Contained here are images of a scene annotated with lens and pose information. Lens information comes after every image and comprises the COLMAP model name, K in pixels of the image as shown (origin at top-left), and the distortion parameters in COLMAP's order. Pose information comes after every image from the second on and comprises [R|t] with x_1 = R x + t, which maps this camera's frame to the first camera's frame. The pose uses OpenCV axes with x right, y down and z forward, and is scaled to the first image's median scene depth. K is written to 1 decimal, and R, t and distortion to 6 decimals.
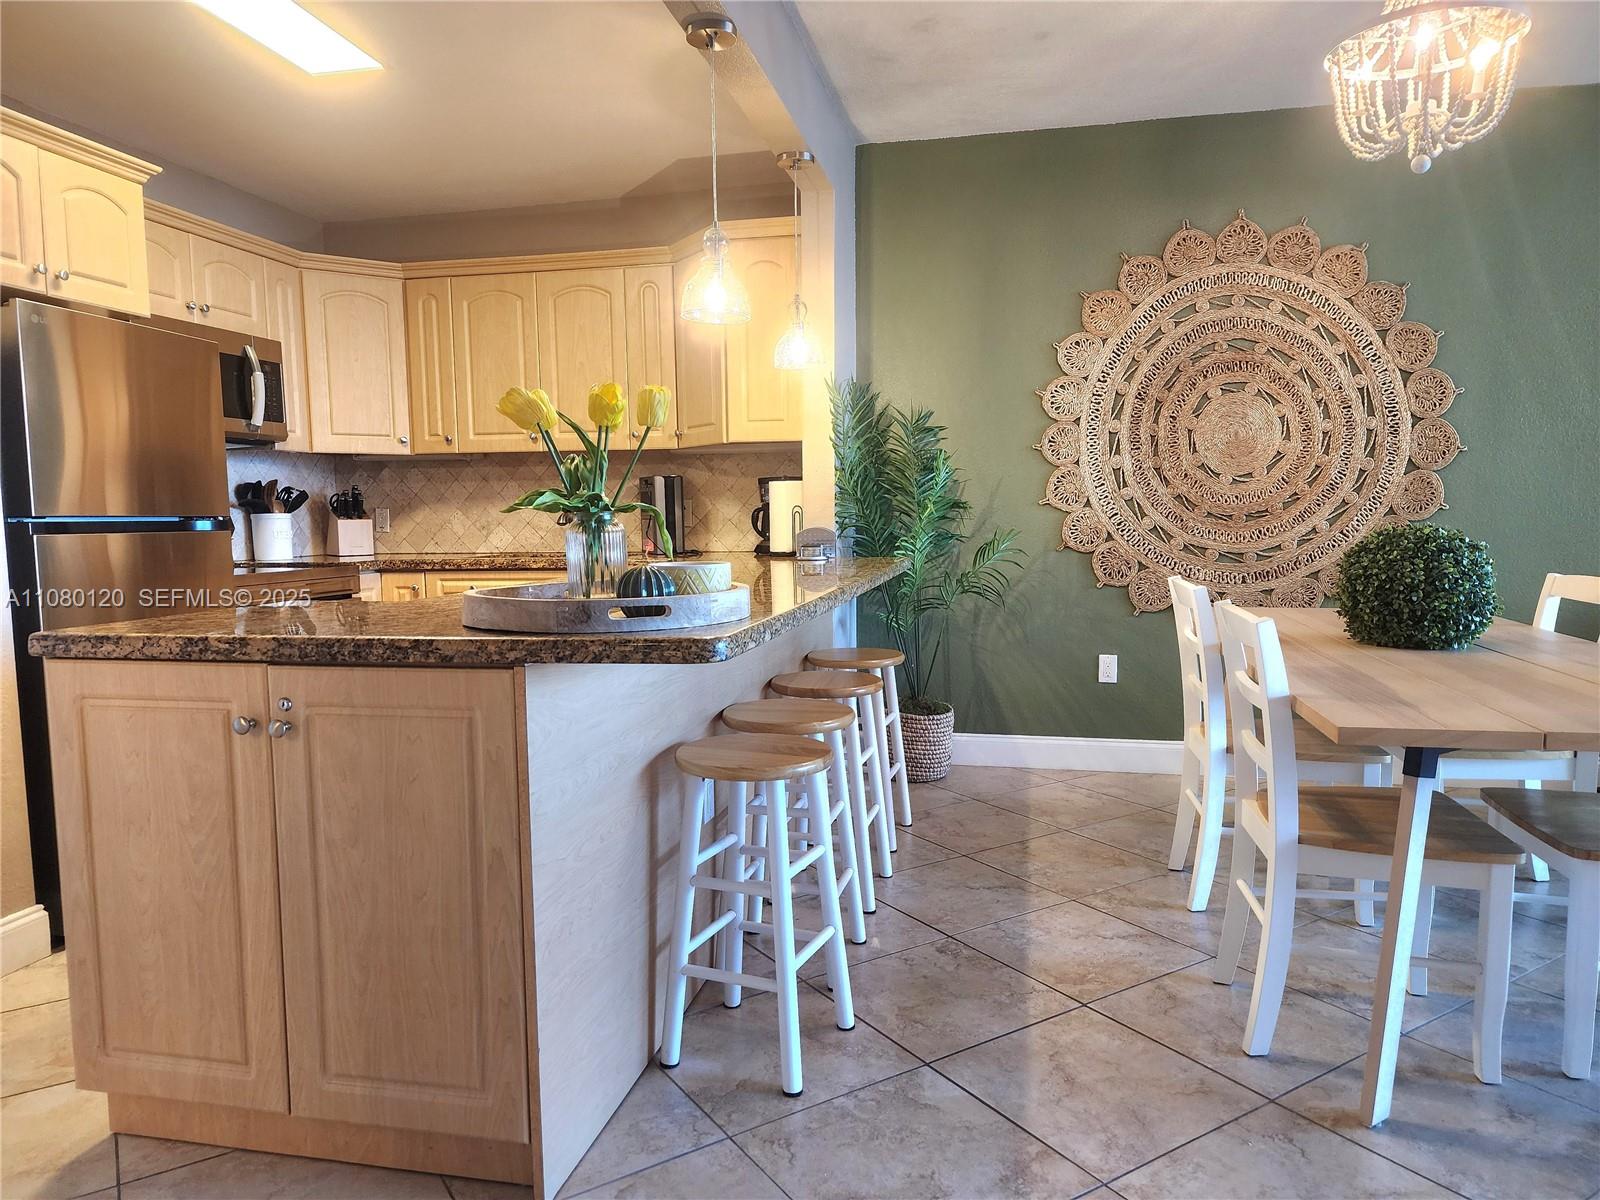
lens RADIAL K [[1099.7, 0, 796.1], [0, 1099.7, 611.1], [0, 0, 1]] dist [0.065666, -0.067384]
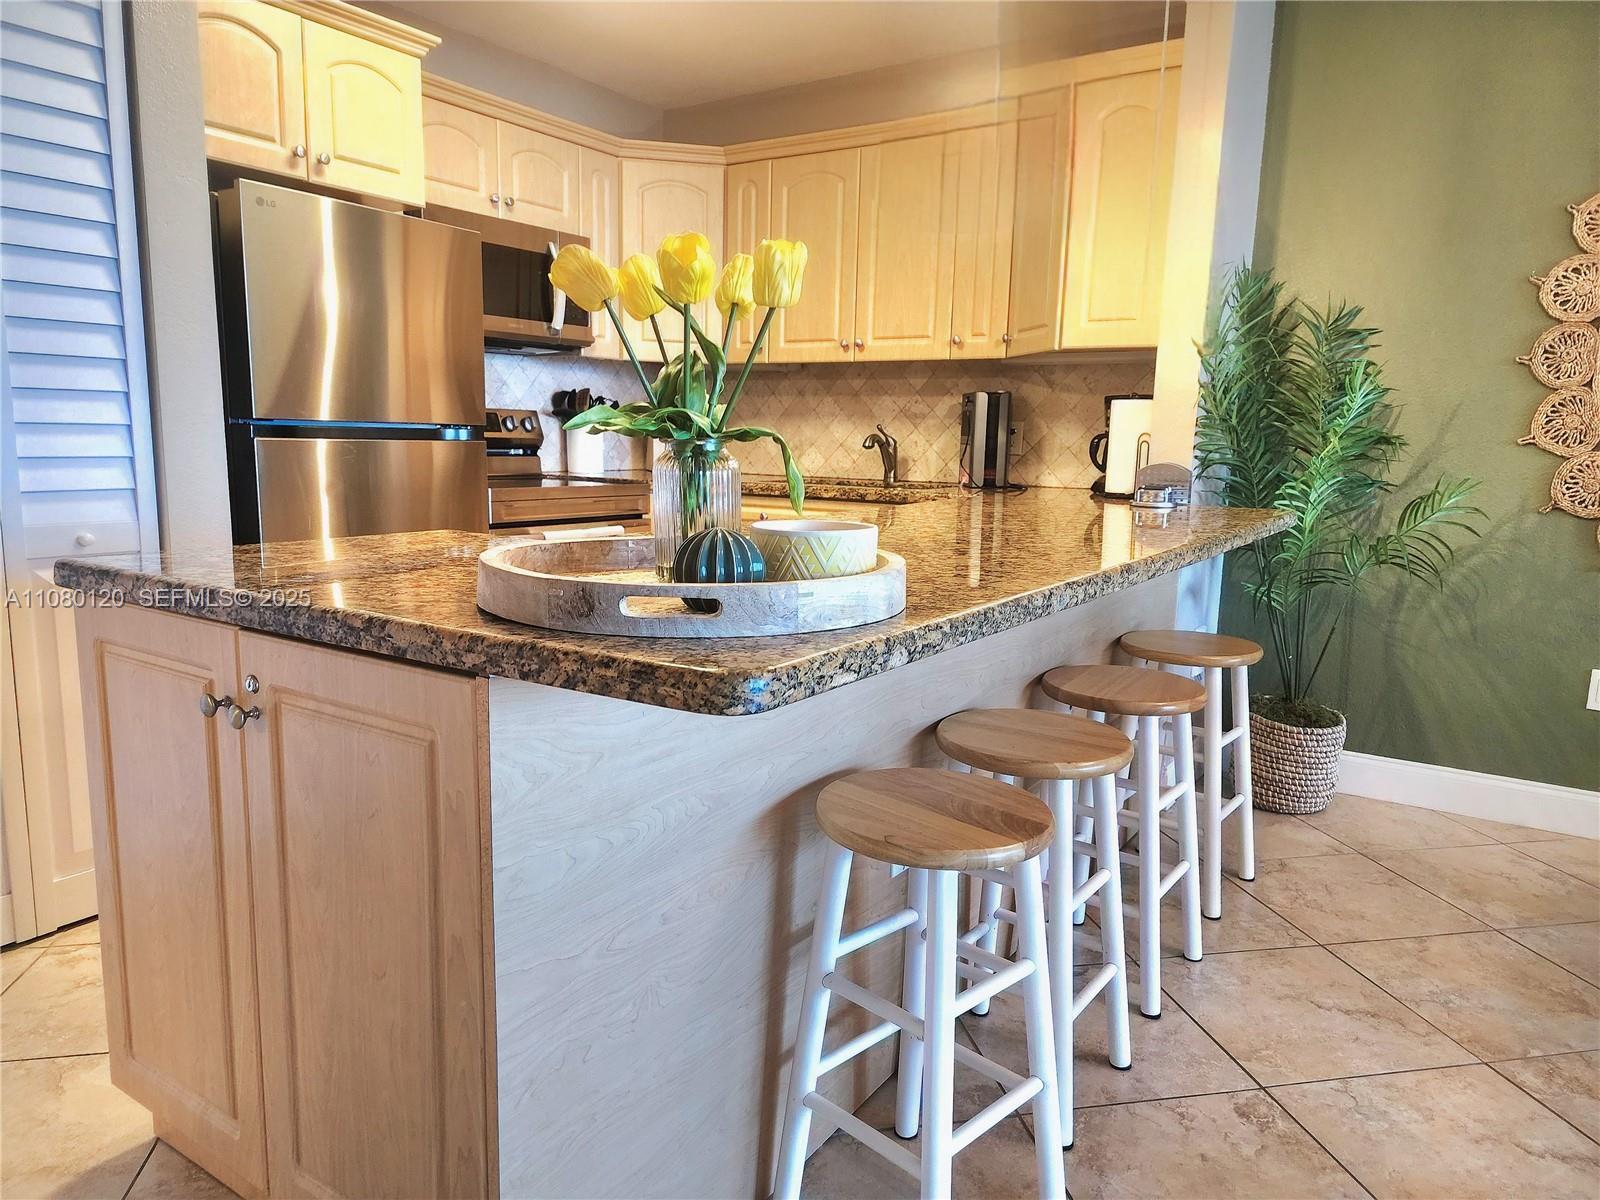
lens RADIAL K [[1099.7, 0, 796.1], [0, 1099.7, 611.1], [0, 0, 1]] dist [0.065666, -0.067384]
pose [[0.930948, 0.092705, -0.353188, 0.059770], [-0.066971, 0.994177, 0.084427, -0.022620], [0.358958, -0.054944, 0.931735, 0.192547]]
